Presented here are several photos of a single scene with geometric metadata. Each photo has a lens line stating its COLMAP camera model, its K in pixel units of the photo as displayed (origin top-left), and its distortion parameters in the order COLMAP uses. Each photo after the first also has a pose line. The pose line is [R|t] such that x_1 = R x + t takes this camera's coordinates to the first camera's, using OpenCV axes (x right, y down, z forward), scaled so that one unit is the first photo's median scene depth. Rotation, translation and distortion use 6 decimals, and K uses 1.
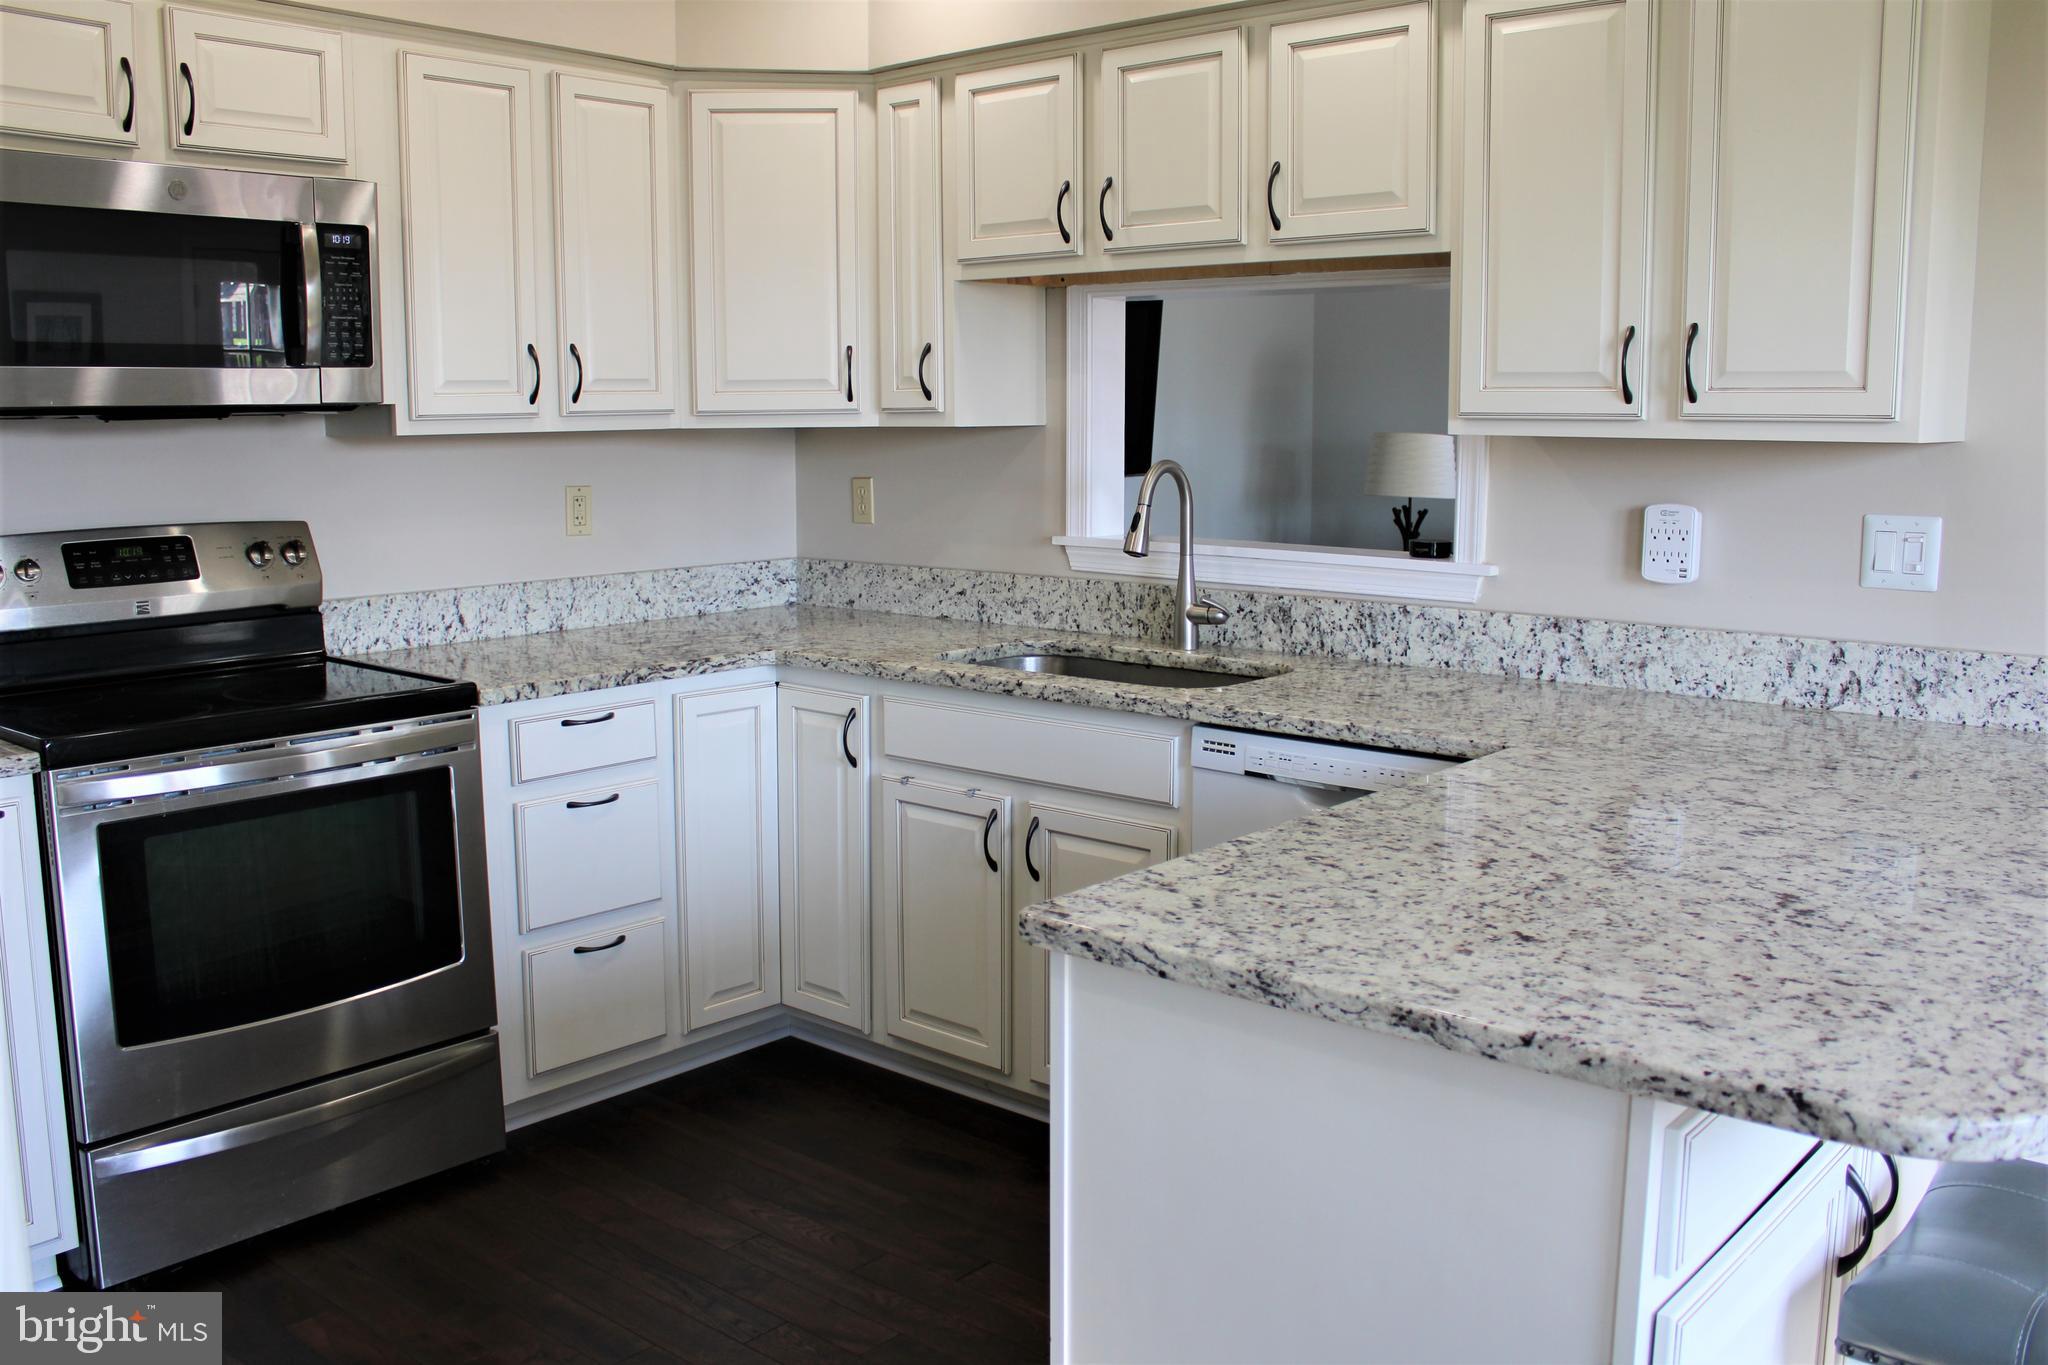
lens RADIAL K [[1757.2, 0, 1014.9], [0, 1757.2, 671.7], [0, 0, 1]] dist [-0.163004, 0.146104]
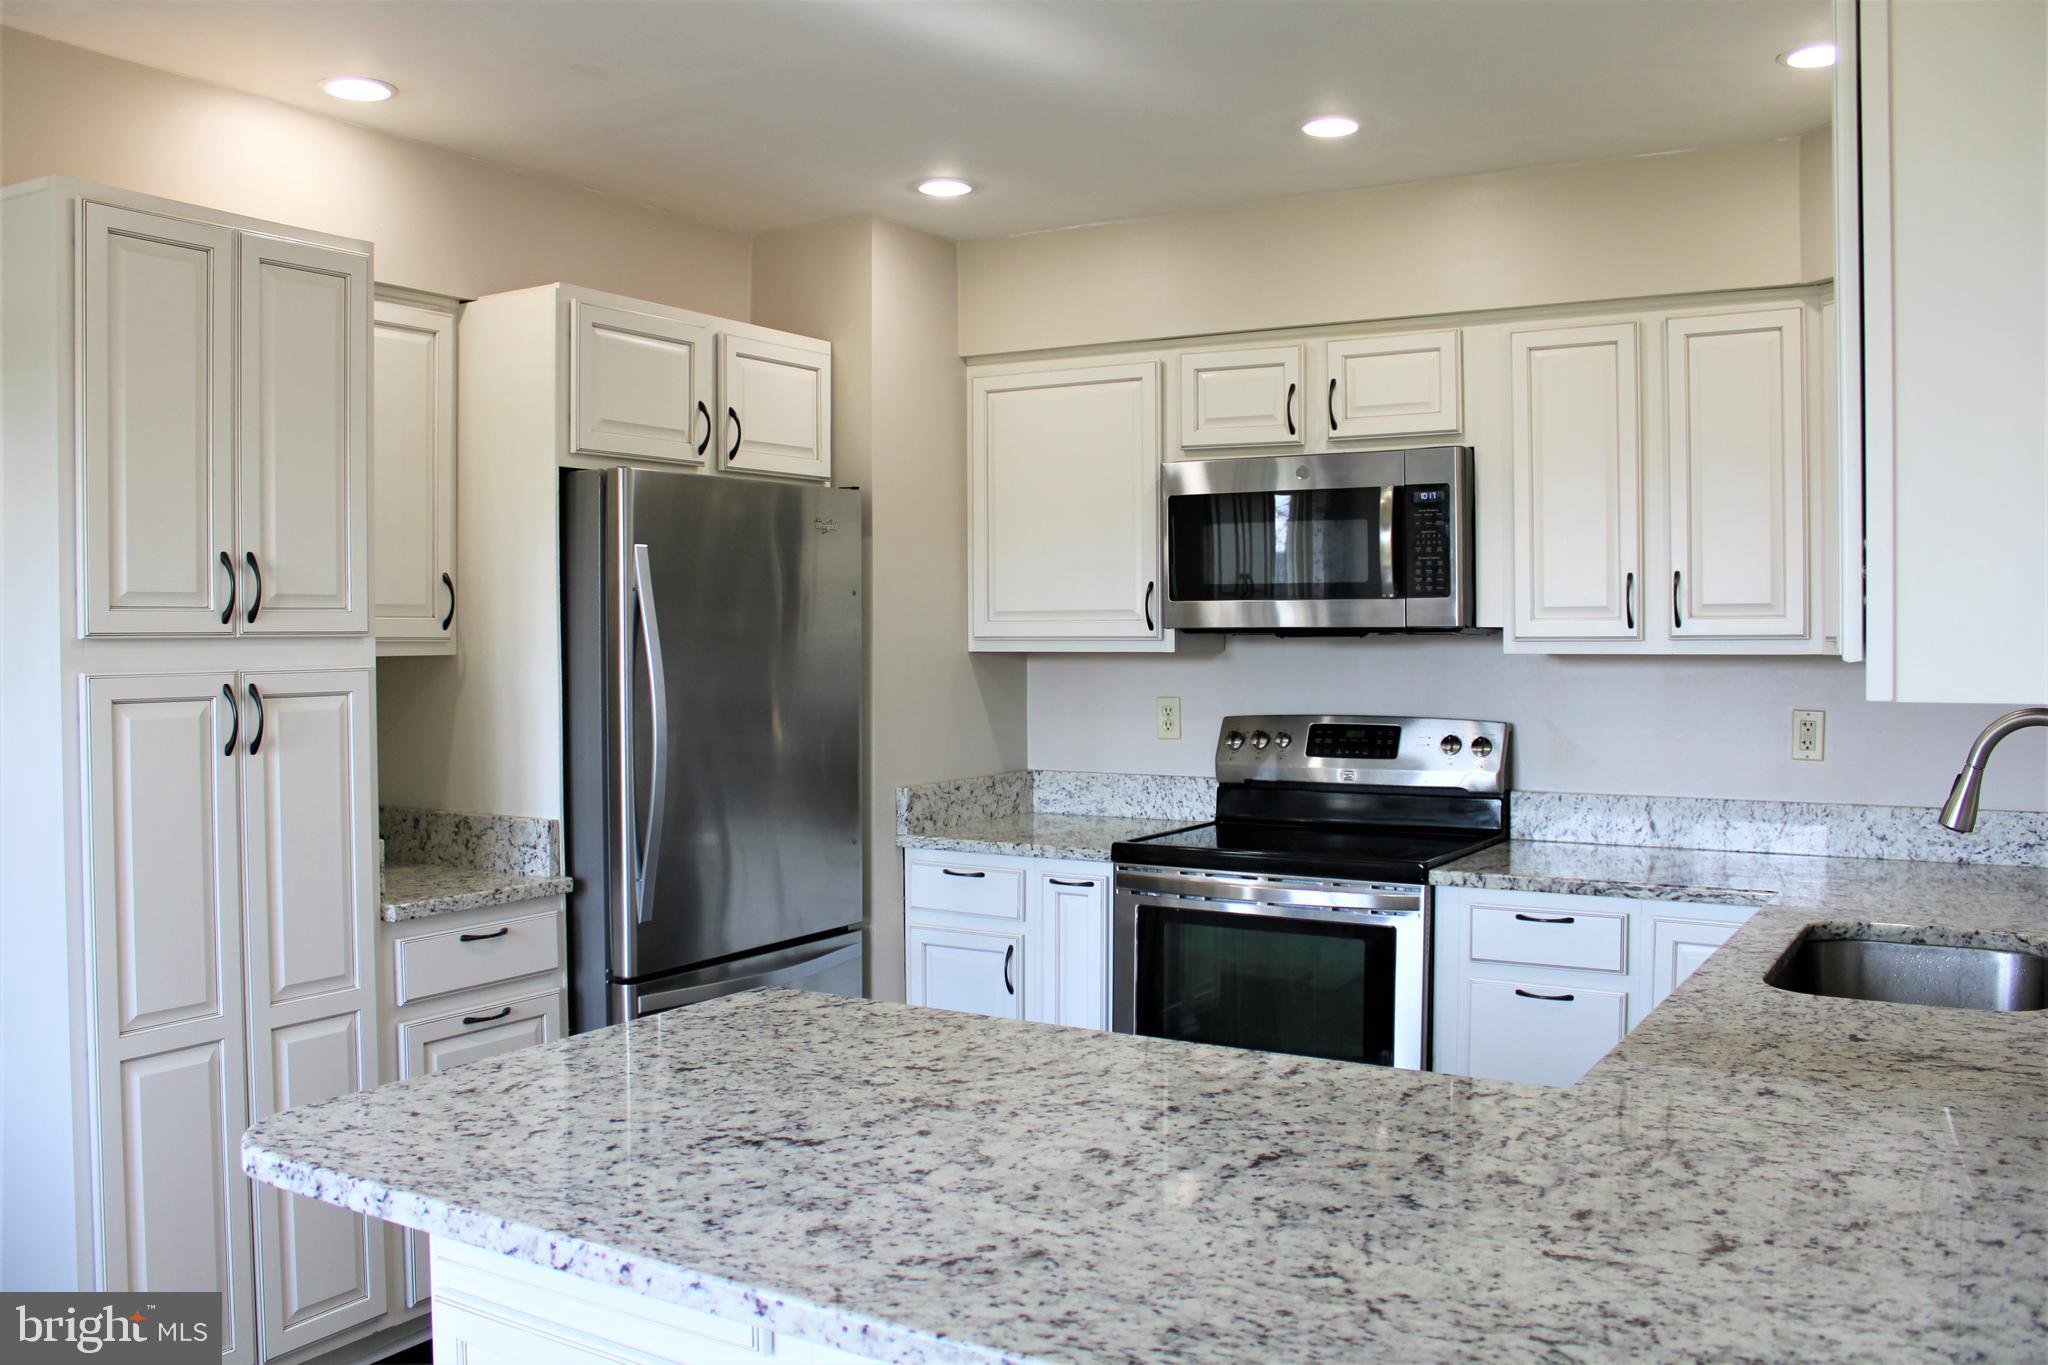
lens RADIAL K [[1757.2, 0, 1014.9], [0, 1757.2, 671.7], [0, 0, 1]] dist [-0.163004, 0.146104]
pose [[0.161106, 0.025321, -0.986612, 0.807393], [-0.142148, 0.989843, 0.002193, -0.085452], [0.976647, 0.139891, 0.163069, 0.513116]]
